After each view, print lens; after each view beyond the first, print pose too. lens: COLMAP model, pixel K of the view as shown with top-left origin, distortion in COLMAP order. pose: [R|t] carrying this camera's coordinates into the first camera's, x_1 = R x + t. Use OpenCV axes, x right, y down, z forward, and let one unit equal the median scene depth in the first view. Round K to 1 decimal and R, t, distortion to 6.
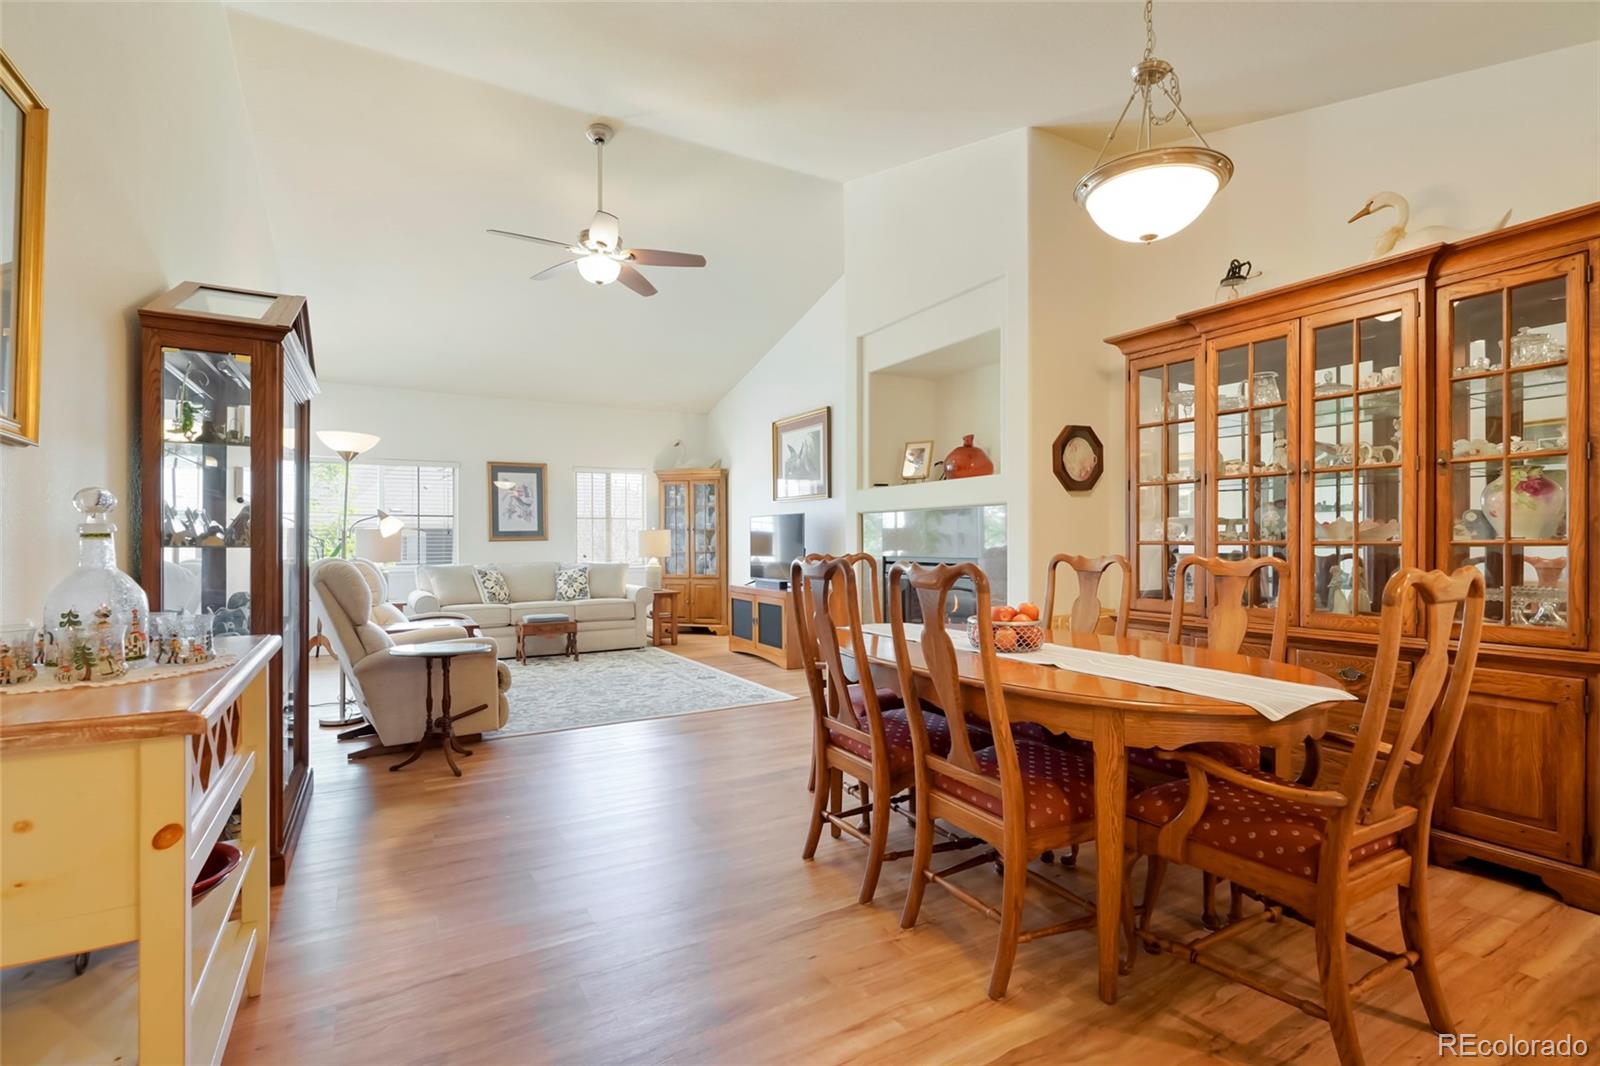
lens RADIAL K [[737.8, 0, 807.8], [0, 737.8, 545.0], [0, 0, 1]] dist [-0.007668, 0.002838]
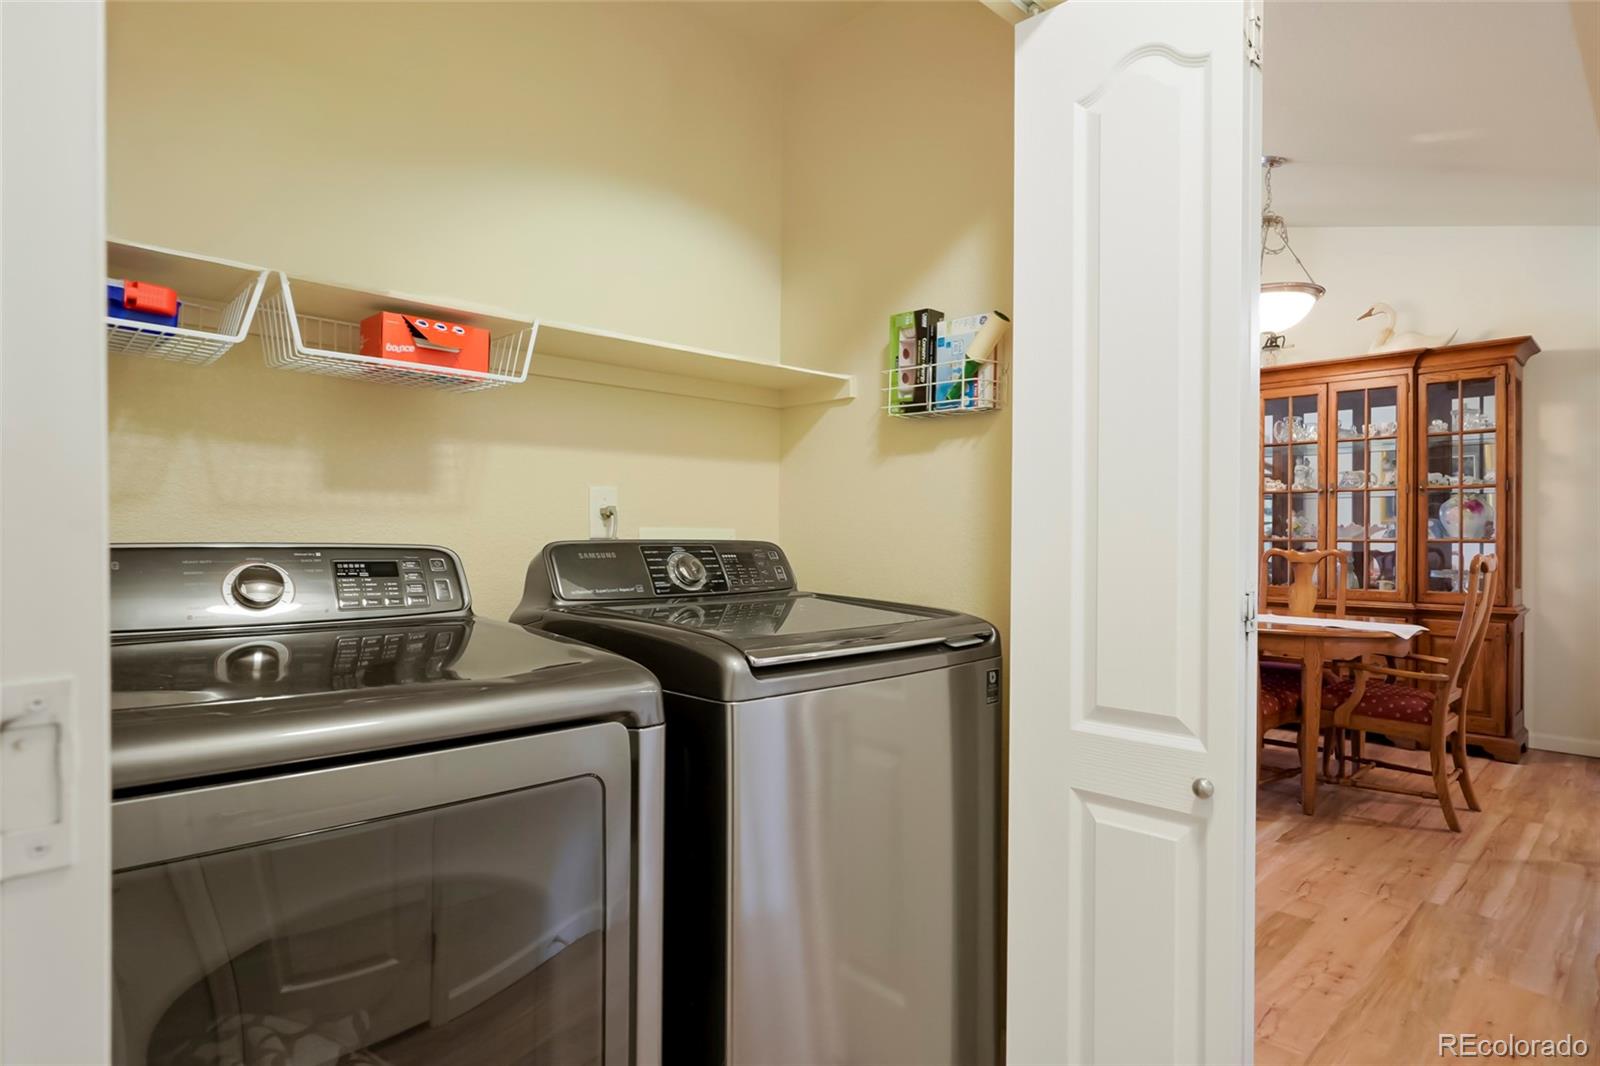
lens RADIAL K [[869.1, 0, 798.3], [0, 869.1, 537.0], [0, 0, 1]] dist [-0.000586, 0.000846]
pose [[0.969160, 0.007512, 0.246317, -0.950072], [-0.006747, 0.999969, -0.003951, 0.005663], [-0.246339, 0.002167, 0.969181, -0.494028]]
